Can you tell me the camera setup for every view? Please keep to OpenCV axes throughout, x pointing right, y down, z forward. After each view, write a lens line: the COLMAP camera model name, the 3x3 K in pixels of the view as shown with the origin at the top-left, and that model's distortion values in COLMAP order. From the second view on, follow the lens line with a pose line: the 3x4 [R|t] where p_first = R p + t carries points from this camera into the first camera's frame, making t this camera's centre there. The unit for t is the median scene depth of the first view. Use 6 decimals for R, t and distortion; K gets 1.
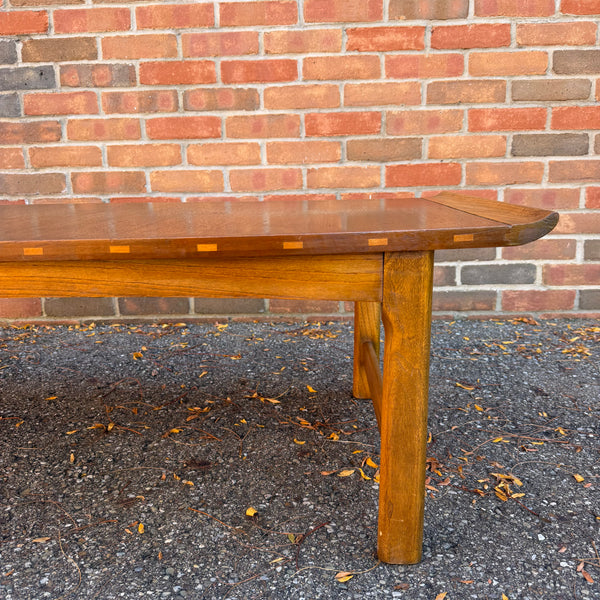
lens RADIAL K [[564.4, 0, 306.8], [0, 564.4, 305.1], [0, 0, 1]] dist [-0.003360, 0.000000]
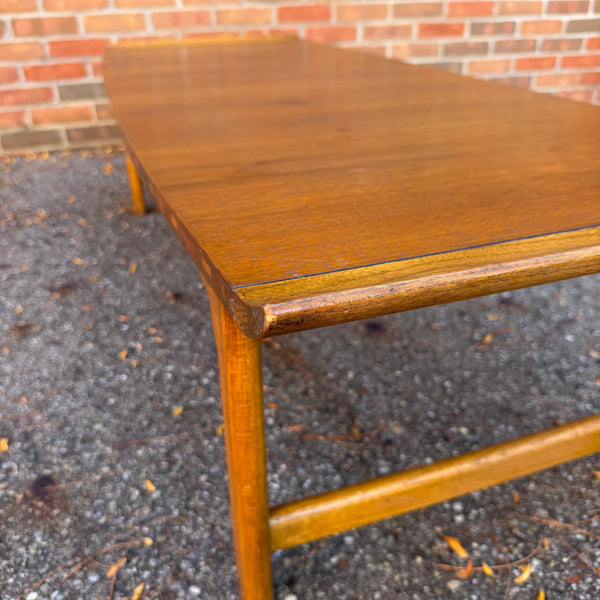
lens RADIAL K [[579.2, 0, 302.0], [0, 579.2, 308.6], [0, 0, 1]] dist [-0.041671, 0.000000]
pose [[0.955803, -0.144283, 0.256172, -0.241937], [0.069351, 0.957359, 0.280453, 0.051224], [-0.285713, -0.250292, 0.925053, -0.403400]]
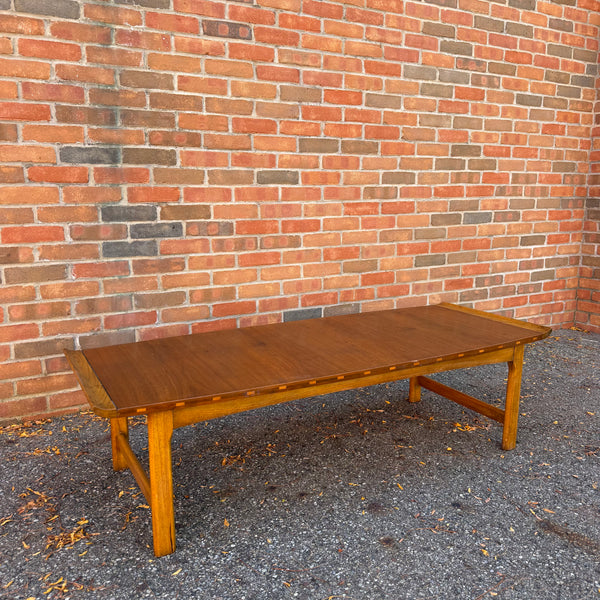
lens RADIAL K [[564.4, 0, 303.6], [0, 564.4, 303.2], [0, 0, 1]] dist [-0.003360, 0.000000]
pose [[0.857842, -0.081876, 0.507349, -0.963767], [0.102296, 0.994676, -0.012445, -0.159311], [-0.503629, 0.062576, 0.861651, -0.457174]]
